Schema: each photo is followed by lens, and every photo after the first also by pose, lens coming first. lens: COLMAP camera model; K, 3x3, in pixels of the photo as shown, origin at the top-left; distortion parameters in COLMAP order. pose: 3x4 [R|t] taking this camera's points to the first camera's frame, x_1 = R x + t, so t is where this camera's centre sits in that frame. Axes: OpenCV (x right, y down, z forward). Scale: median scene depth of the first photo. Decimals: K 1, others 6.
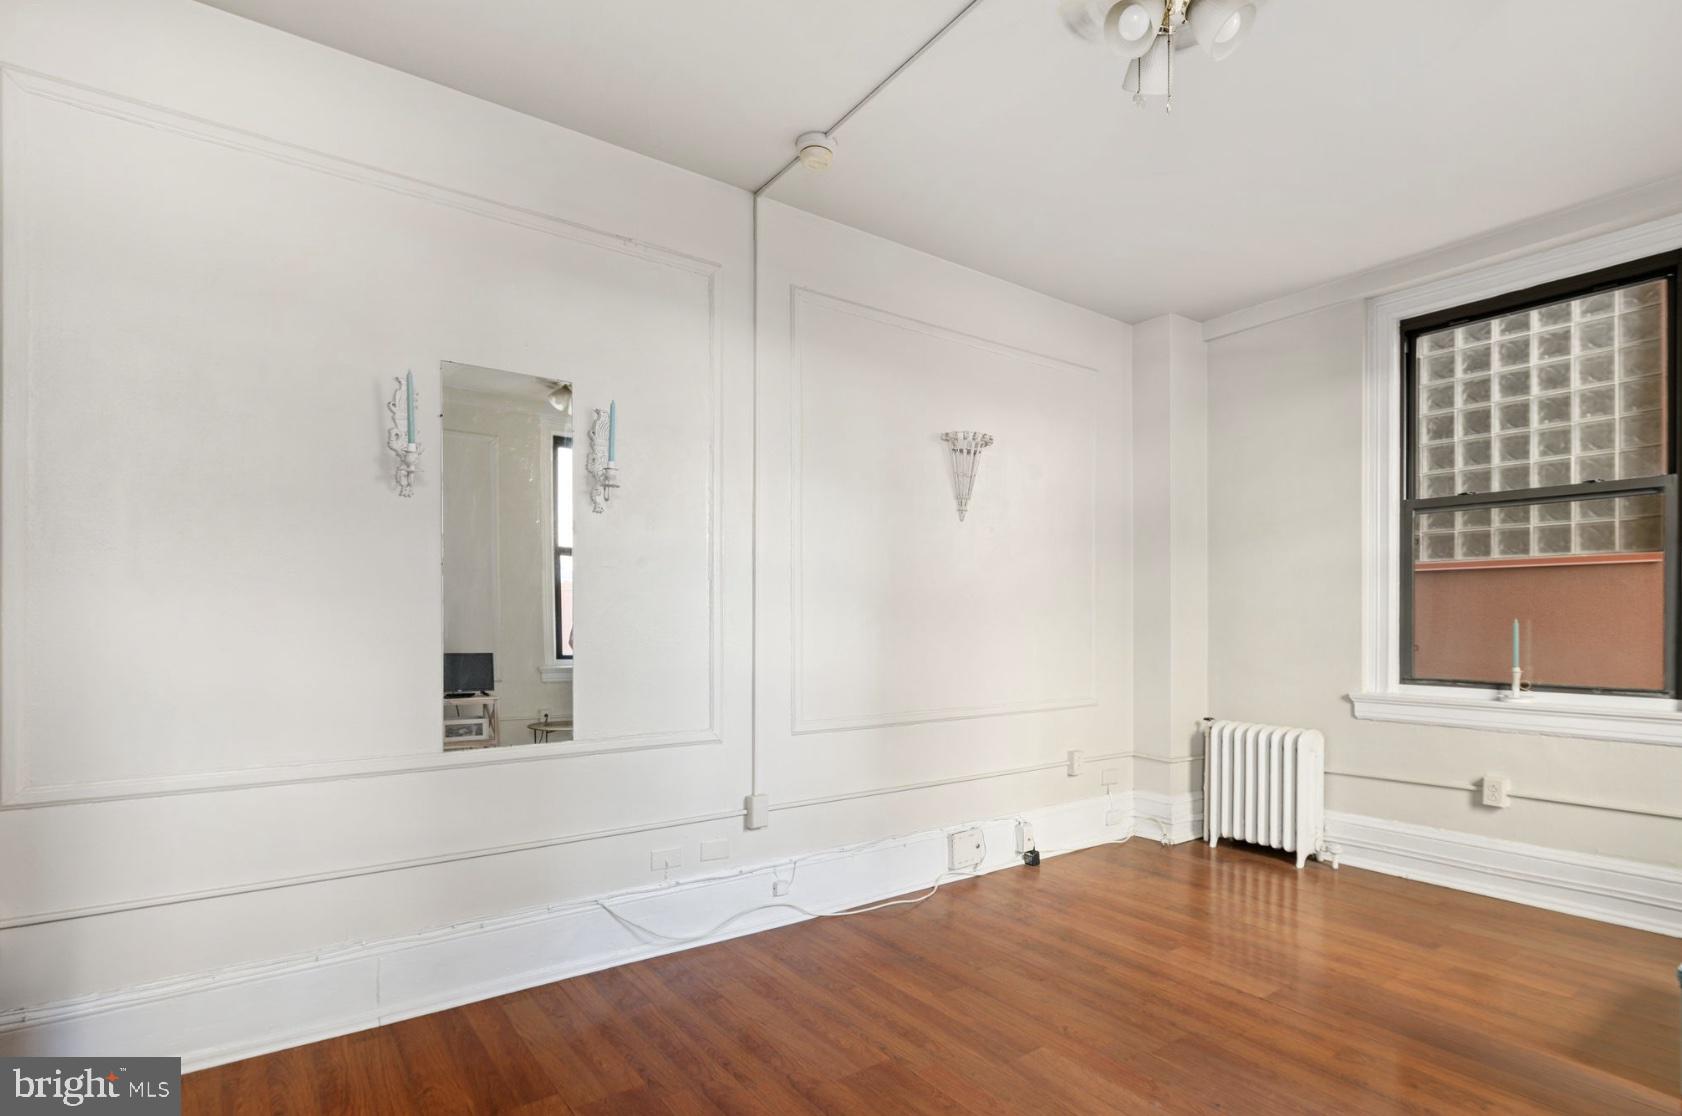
lens RADIAL K [[838.0, 0, 843.0], [0, 838.0, 621.1], [0, 0, 1]] dist [-0.000980, -0.000898]
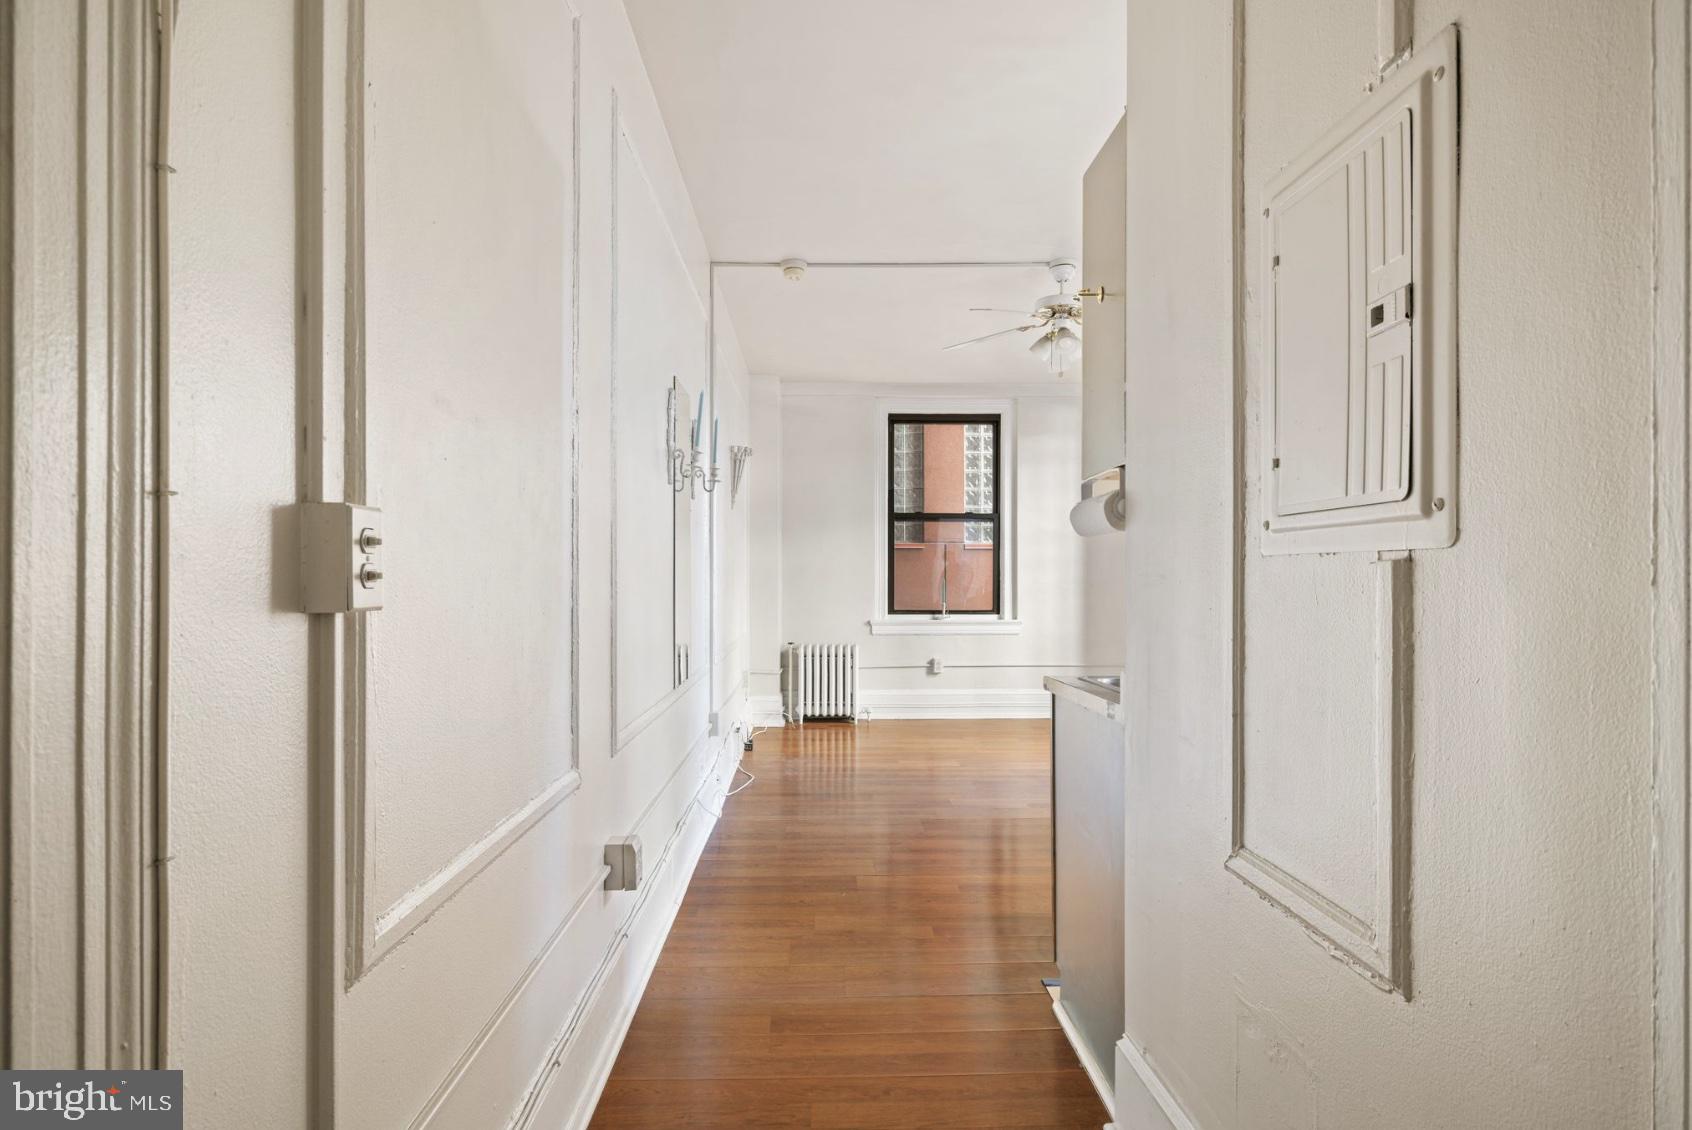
lens RADIAL K [[842.3, 0, 847.9], [0, 842.3, 581.2], [0, 0, 1]] dist [-0.001763, -0.001805]
pose [[0.556197, -0.004341, 0.831039, -0.885258], [-0.000387, 0.999985, 0.005482, -0.006324], [-0.831051, -0.003371, 0.556187, 0.058649]]
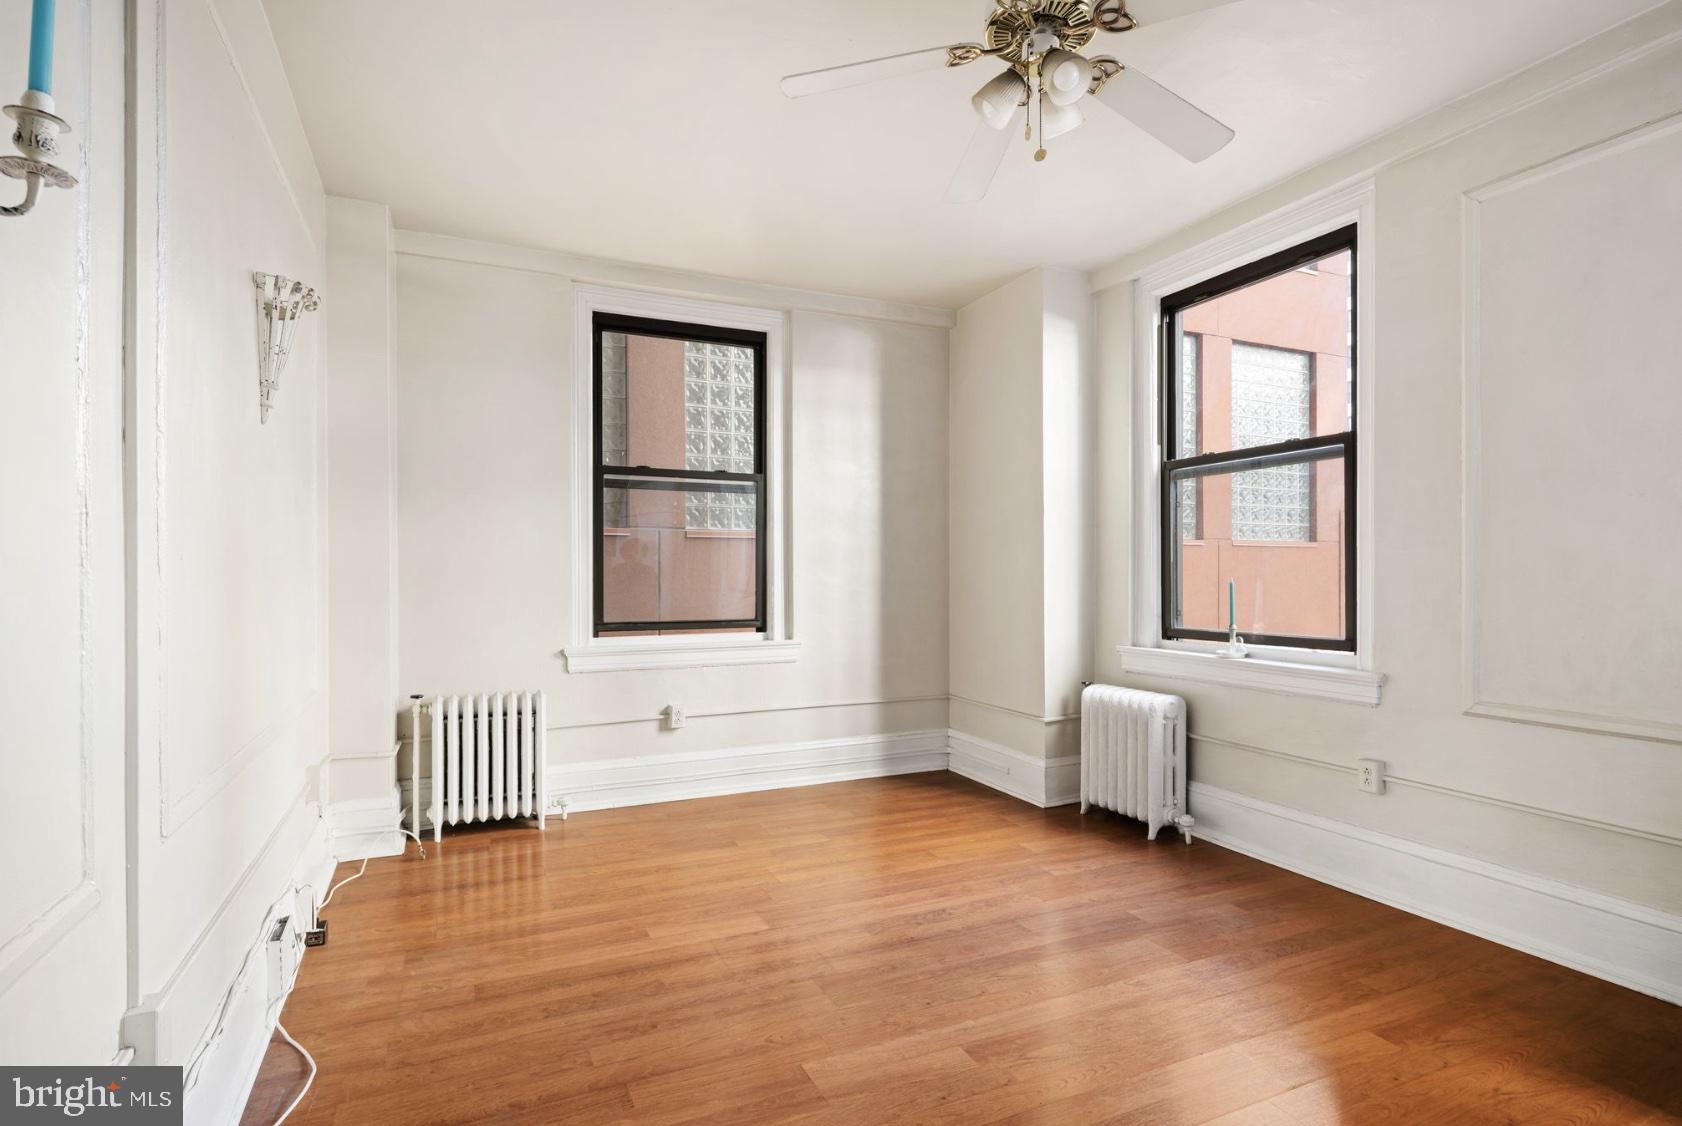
lens RADIAL K [[837.3, 0, 842.9], [0, 837.3, 579.1], [0, 0, 1]] dist [-0.001763, -0.001805]
pose [[0.188082, -0.005800, 0.982136, -0.361991], [0.000552, 0.999983, 0.005799, -0.008507], [-0.982153, -0.000548, 0.188082, 0.458148]]
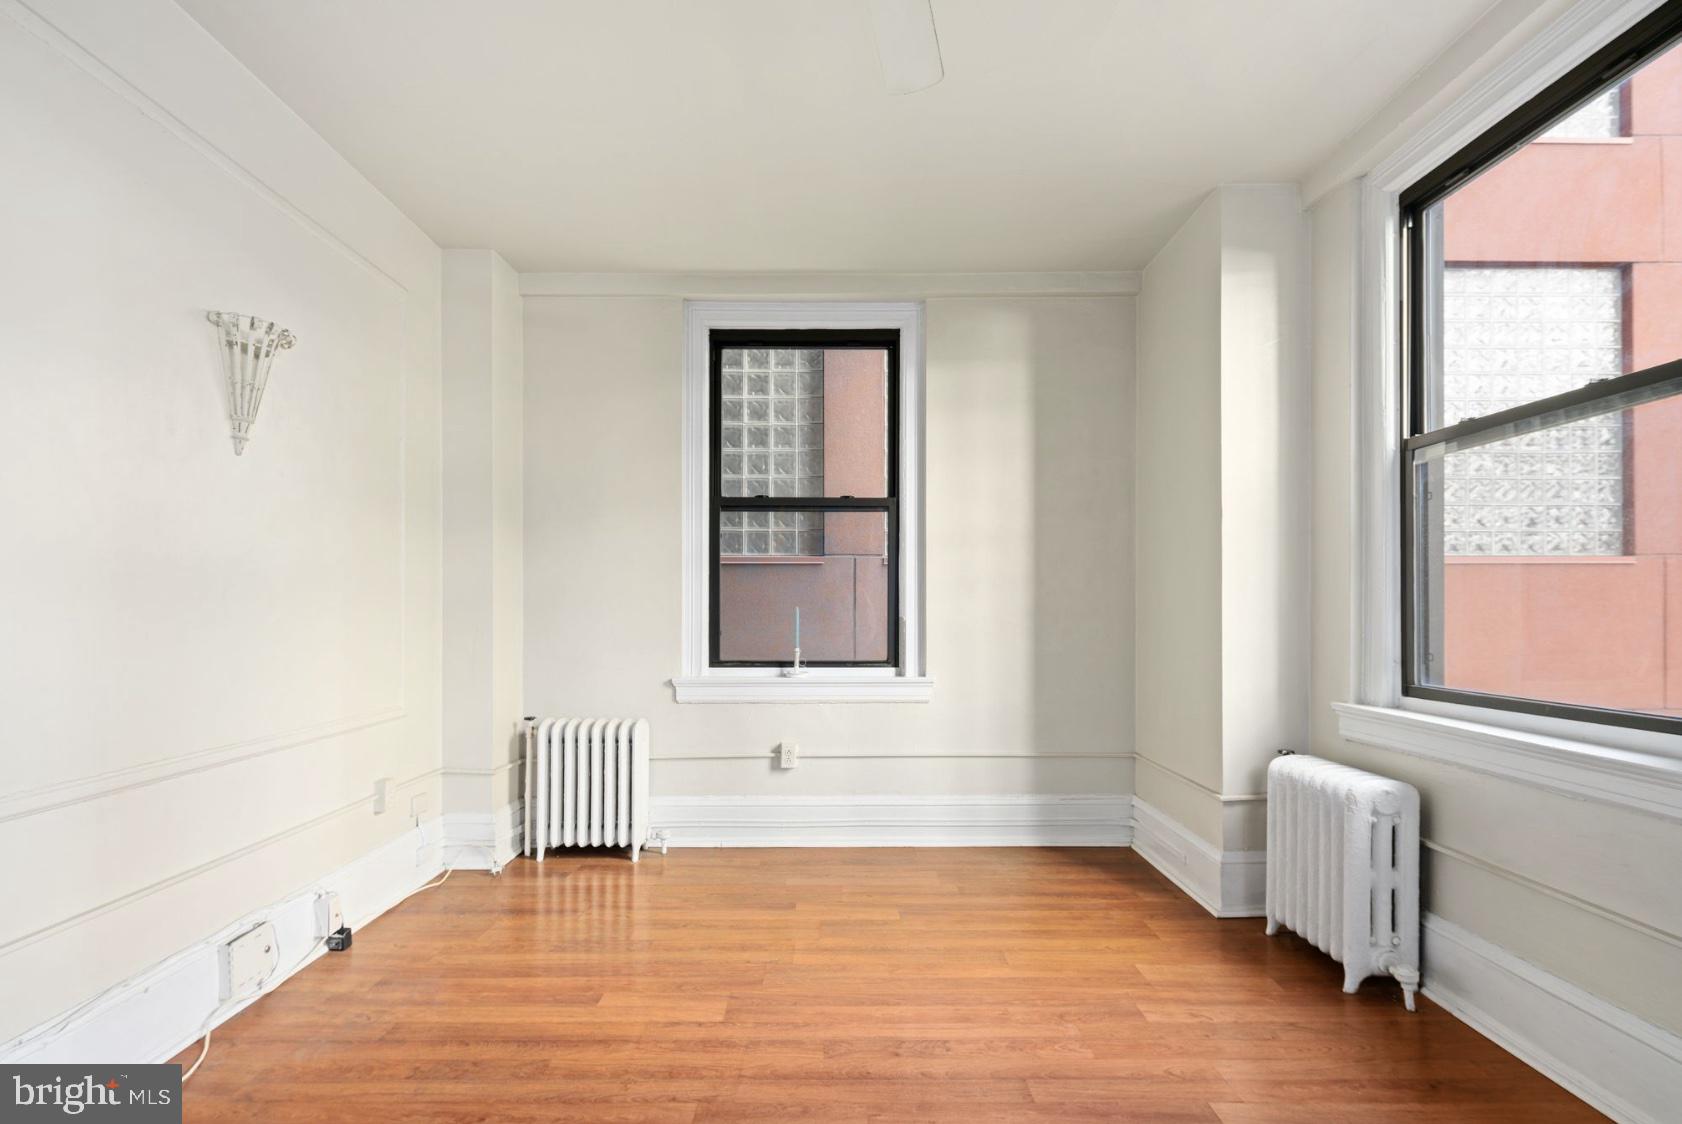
lens RADIAL K [[836.3, 0, 840.0], [0, 836.3, 607.0], [0, 0, 1]] dist [0.000340, -0.000719]
pose [[0.578917, 0.000530, 0.815386, -0.111797], [-0.000298, 1.000000, -0.000439, -0.001695], [-0.815386, 0.000011, 0.578917, 0.238668]]
